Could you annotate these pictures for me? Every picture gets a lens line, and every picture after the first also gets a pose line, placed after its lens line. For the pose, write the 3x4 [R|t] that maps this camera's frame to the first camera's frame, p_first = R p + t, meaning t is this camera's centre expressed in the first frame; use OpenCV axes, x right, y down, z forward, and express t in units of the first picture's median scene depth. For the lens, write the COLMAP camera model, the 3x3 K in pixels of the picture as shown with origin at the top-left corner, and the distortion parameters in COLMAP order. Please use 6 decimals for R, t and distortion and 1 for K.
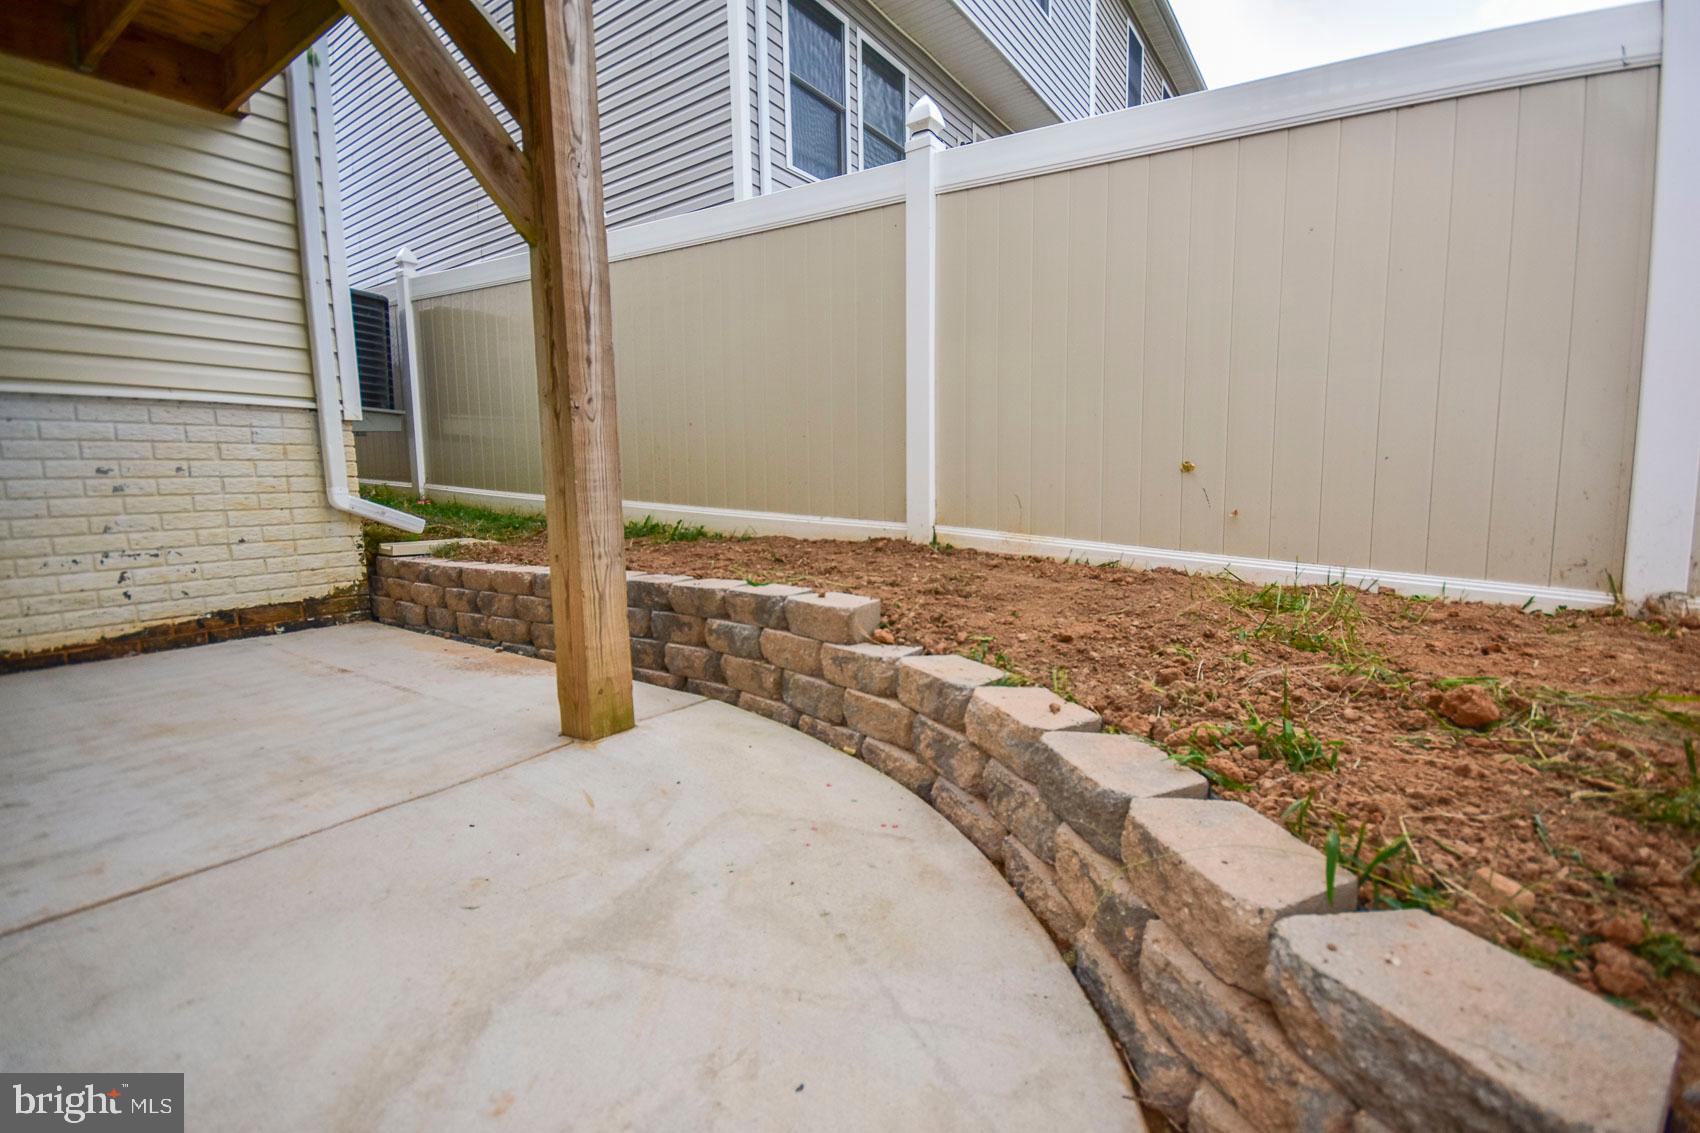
lens RADIAL K [[774.7, 0, 850.0], [0, 774.7, 566.5], [0, 0, 1]] dist [-0.003344, -0.000780]
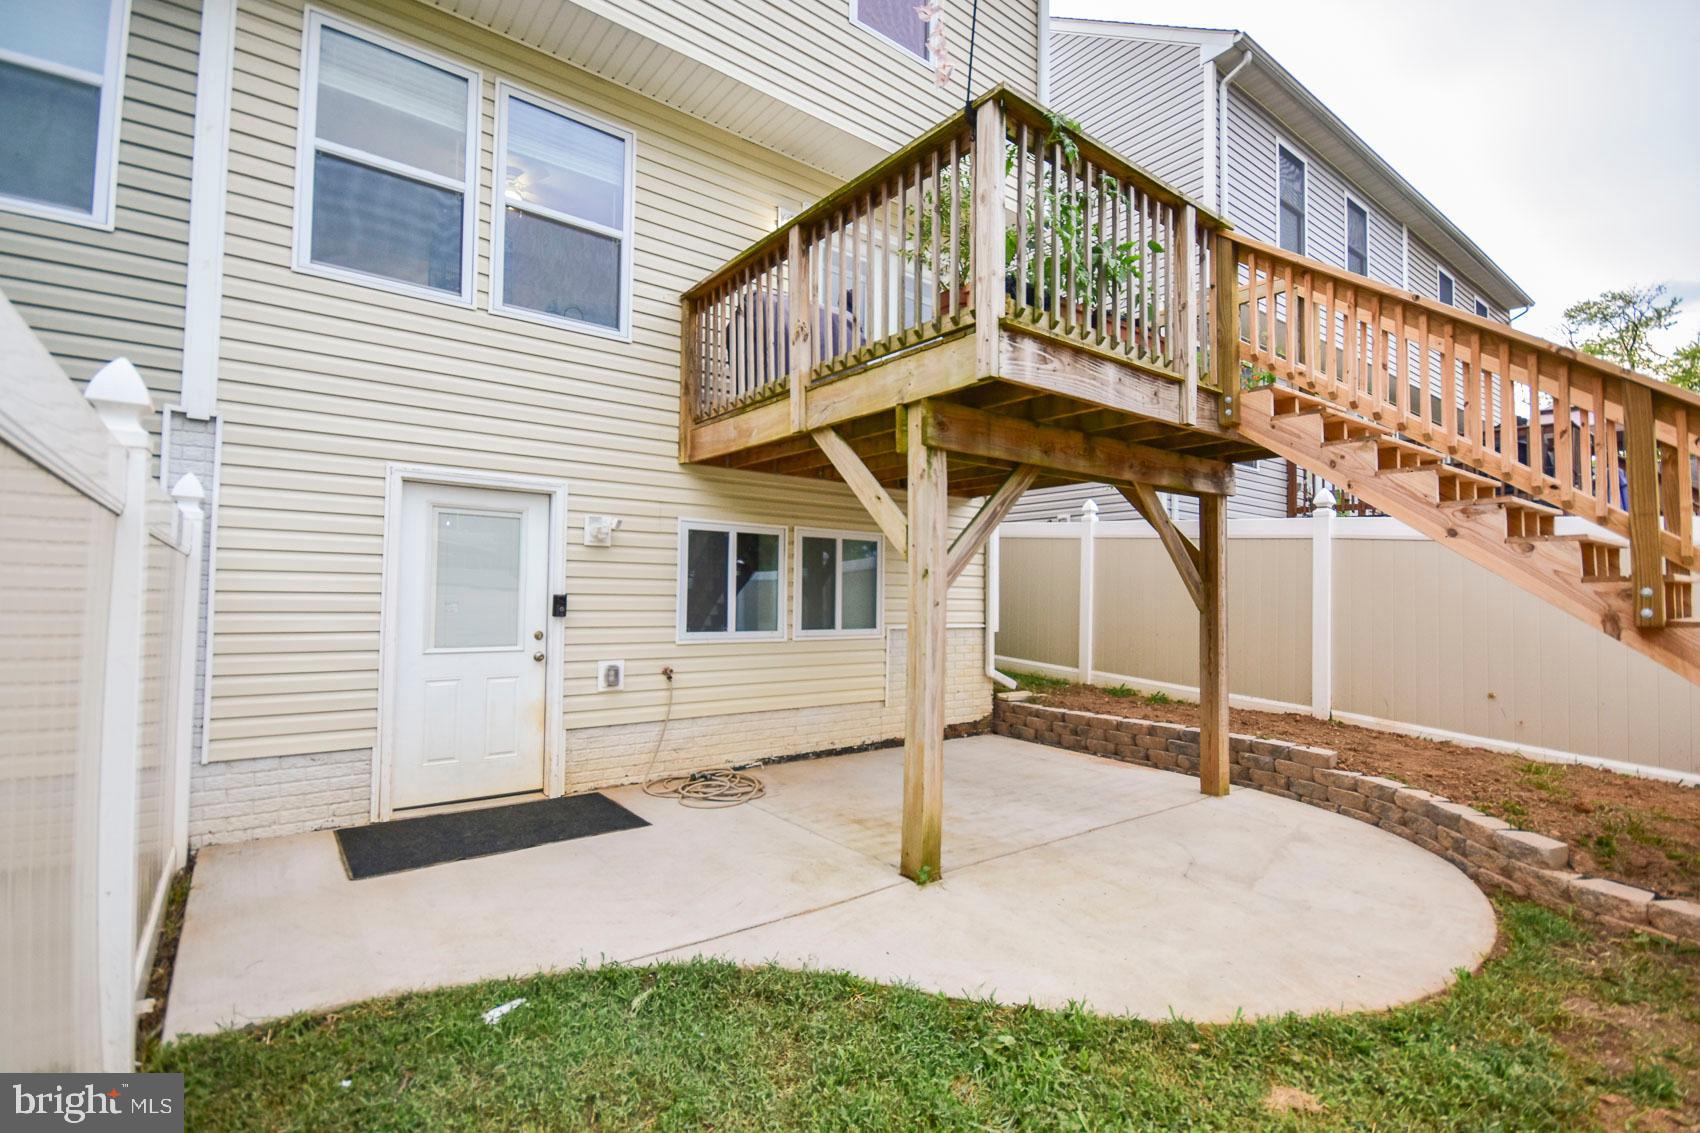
lens RADIAL K [[774.7, 0, 850.0], [0, 774.7, 566.5], [0, 0, 1]] dist [-0.003344, -0.000780]
pose [[0.949545, 0.022069, -0.312853, -0.574969], [-0.069189, 0.987685, -0.140325, -0.074234], [0.305903, 0.154890, 0.939379, -1.587739]]
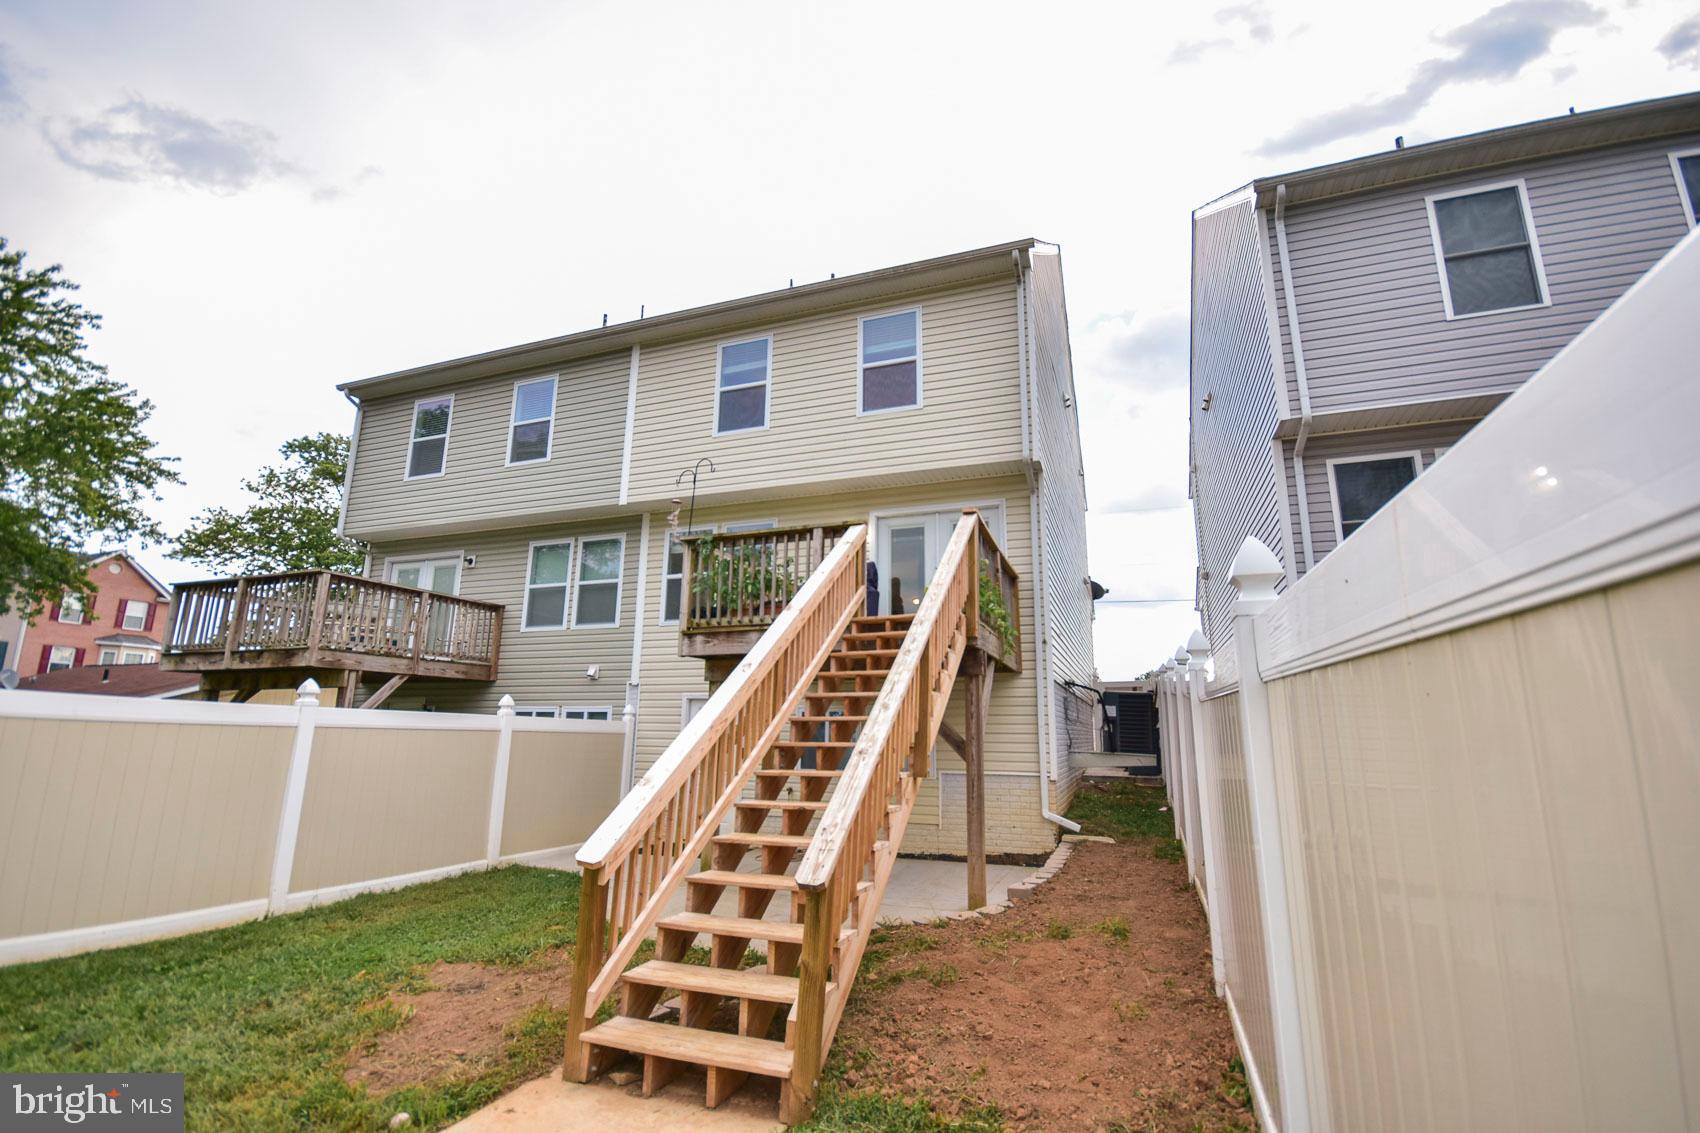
lens RADIAL K [[774.7, 0, 850.0], [0, 774.7, 566.5], [0, 0, 1]] dist [-0.003344, -0.000780]
pose [[0.240533, -0.186798, -0.952497, 2.542507], [-0.128642, 0.966516, -0.222033, -0.332359], [0.962078, 0.175938, 0.208449, -0.378662]]
